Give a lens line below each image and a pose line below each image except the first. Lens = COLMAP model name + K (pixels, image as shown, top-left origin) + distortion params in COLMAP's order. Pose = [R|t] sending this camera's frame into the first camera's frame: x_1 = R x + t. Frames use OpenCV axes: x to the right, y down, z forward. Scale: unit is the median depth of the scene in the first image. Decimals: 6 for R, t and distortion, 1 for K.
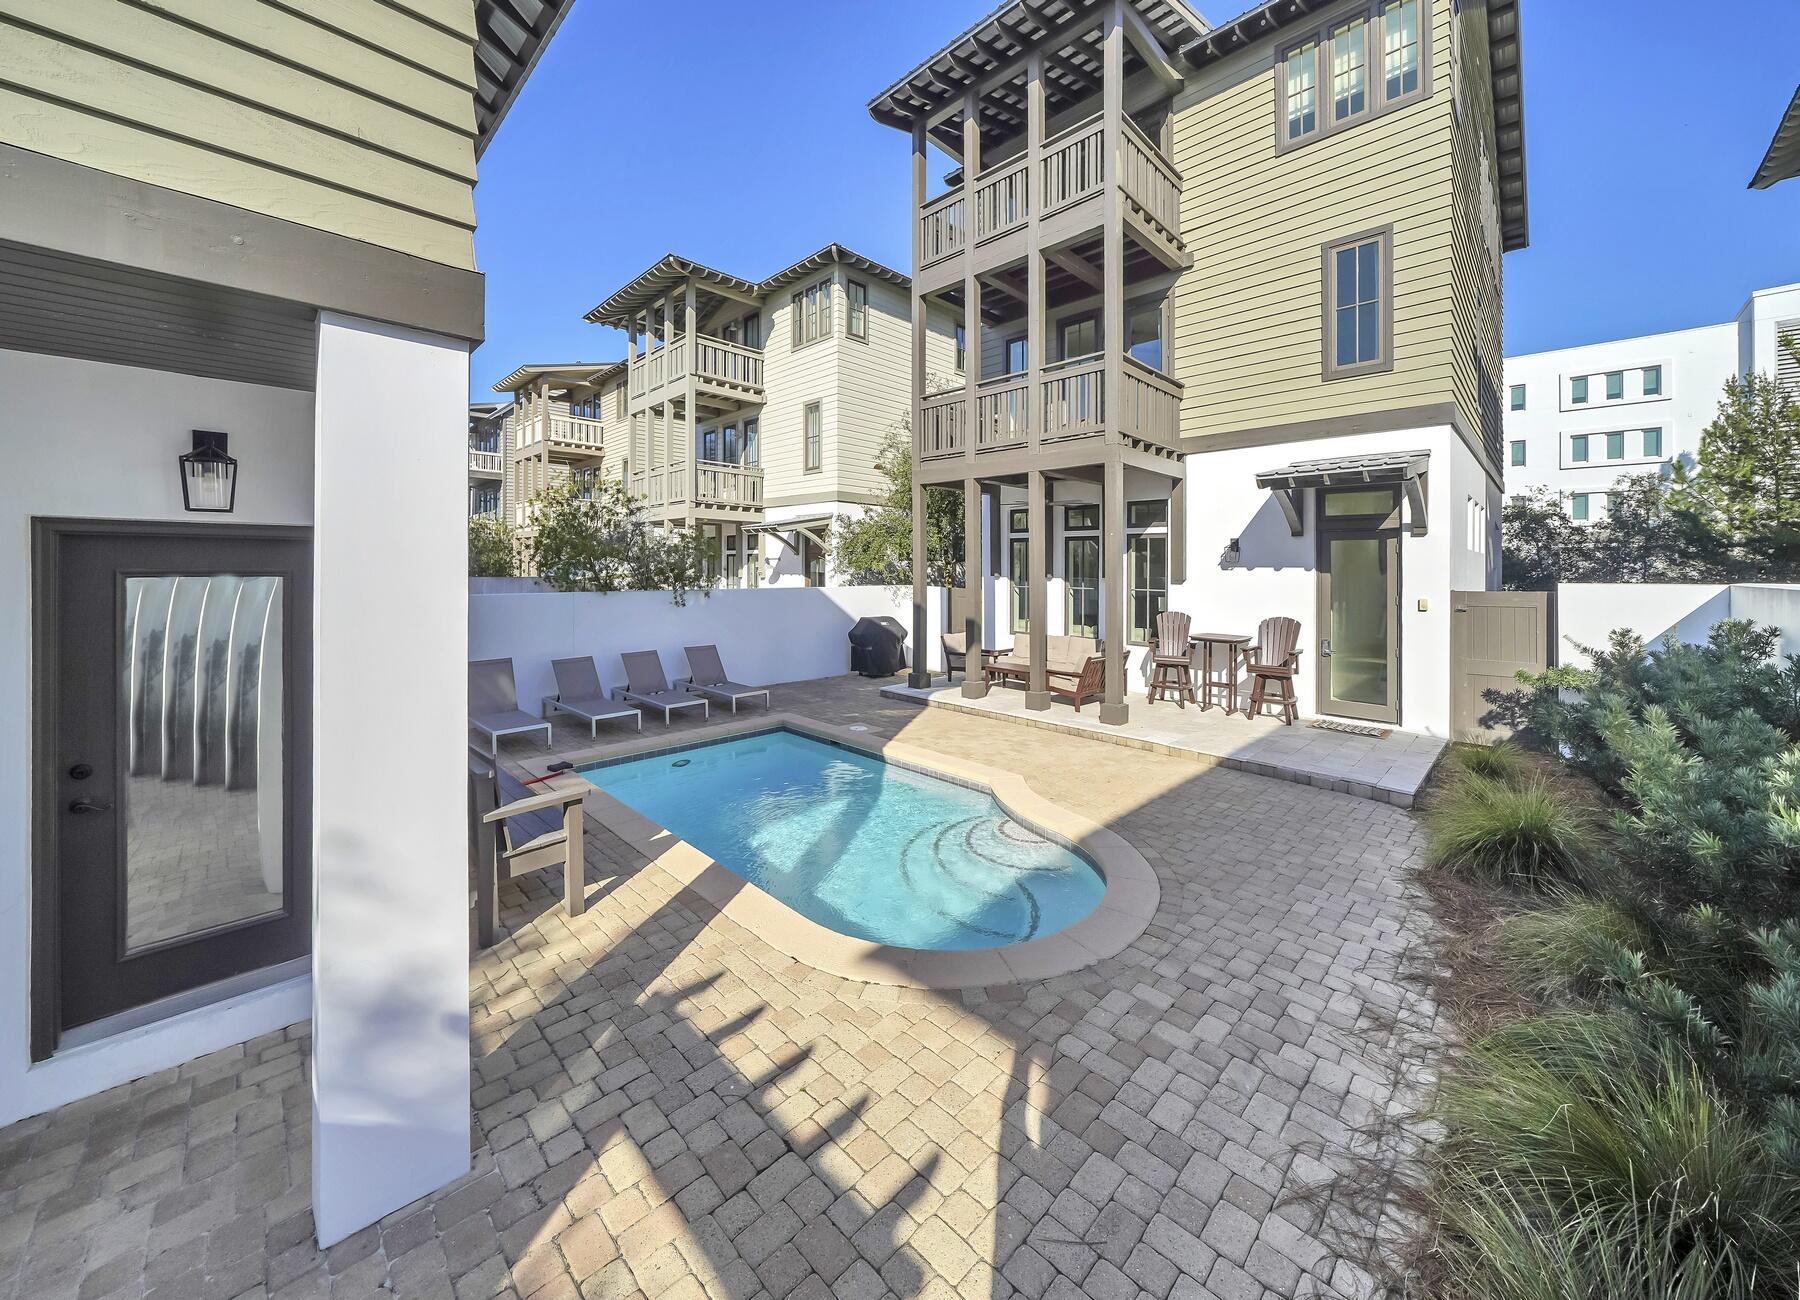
lens RADIAL K [[661.9, 0, 924.4], [0, 661.9, 564.3], [0, 0, 1]] dist [0.000144, -0.000033]
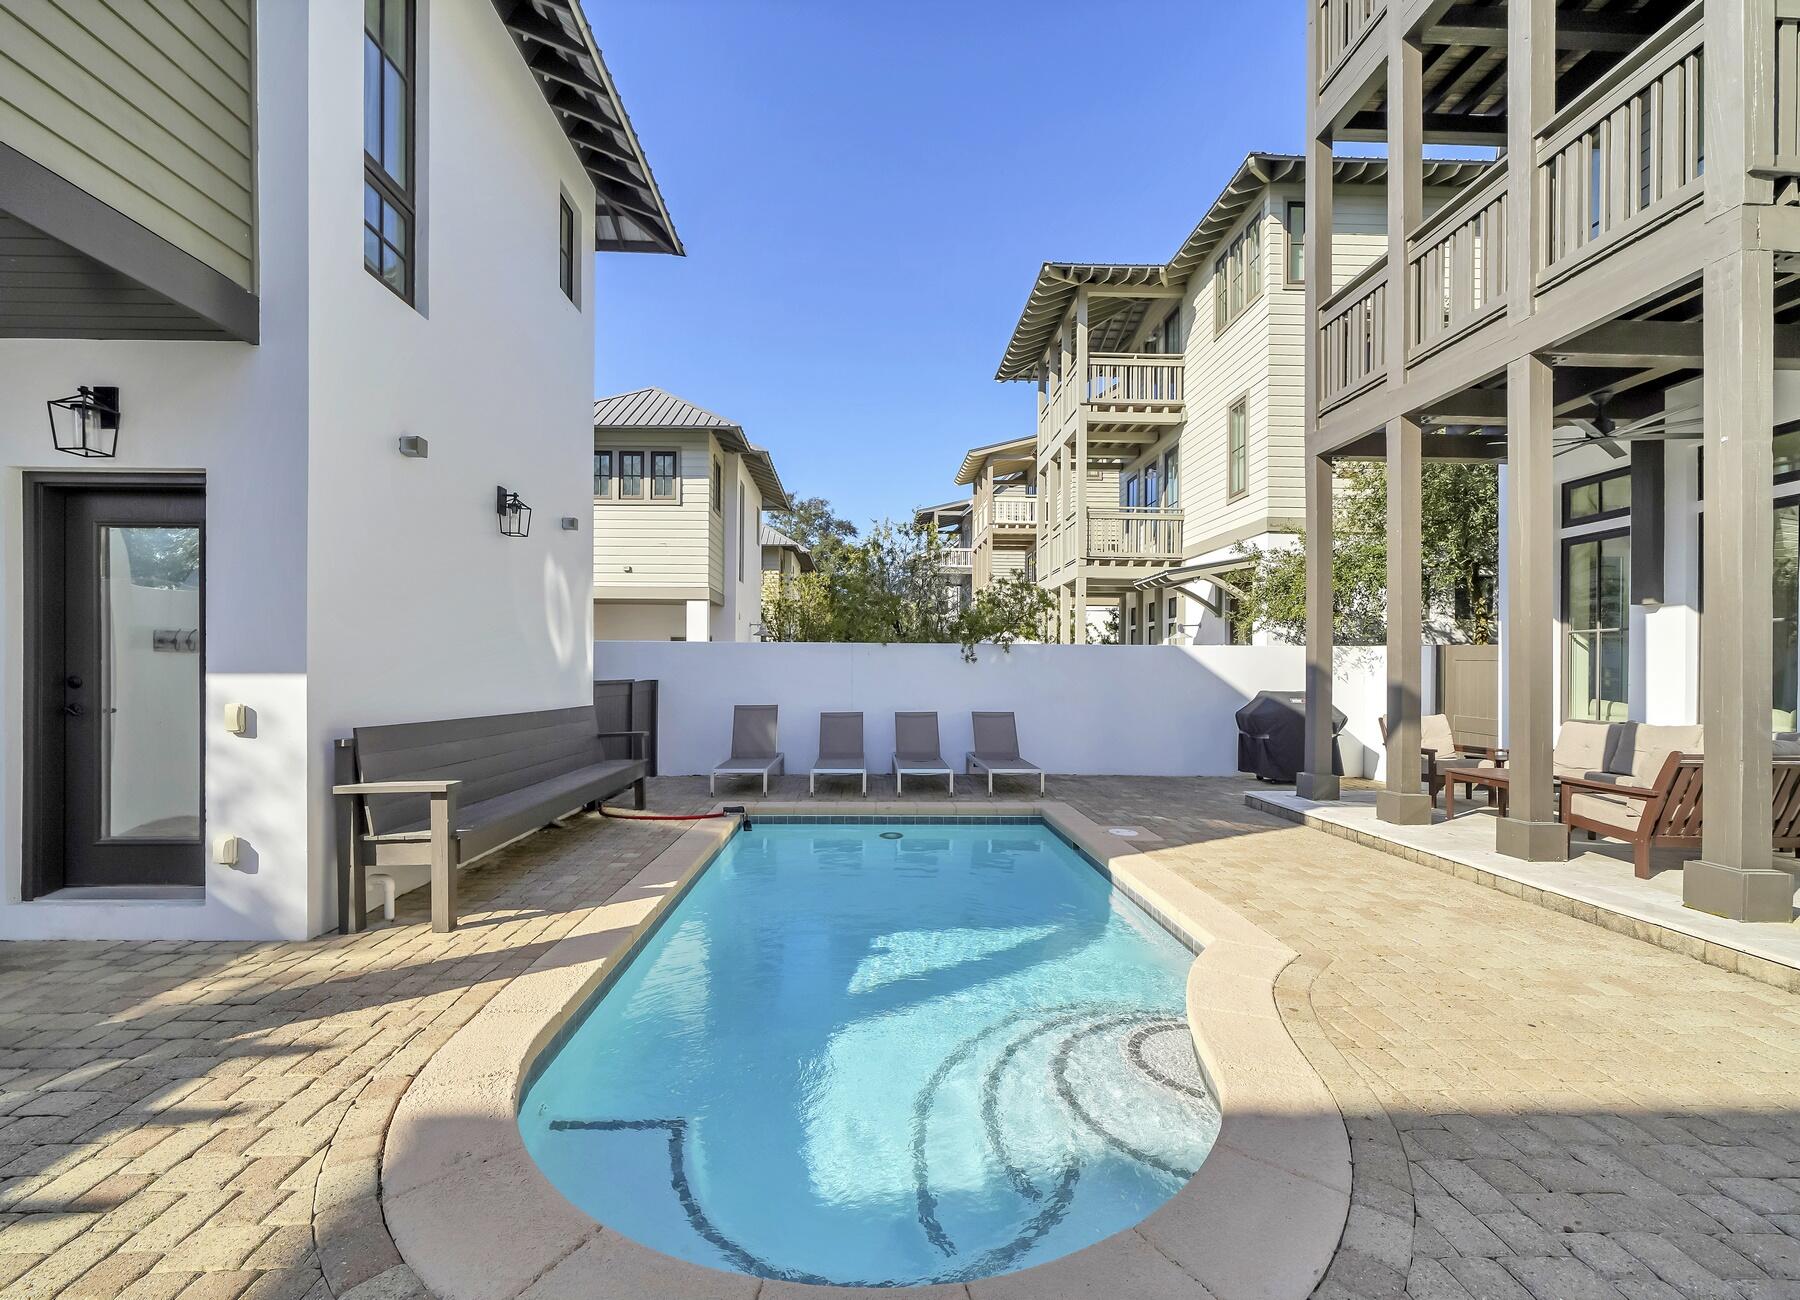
lens RADIAL K [[739.8, 0, 890.9], [0, 739.8, 678.6], [0, 0, 1]] dist [0.001014, 0.000309]
pose [[0.712533, 0.000317, -0.701639, 0.132217], [0.004821, 0.999974, 0.005348, 0.051727], [0.701622, -0.007193, 0.712513, 0.182630]]
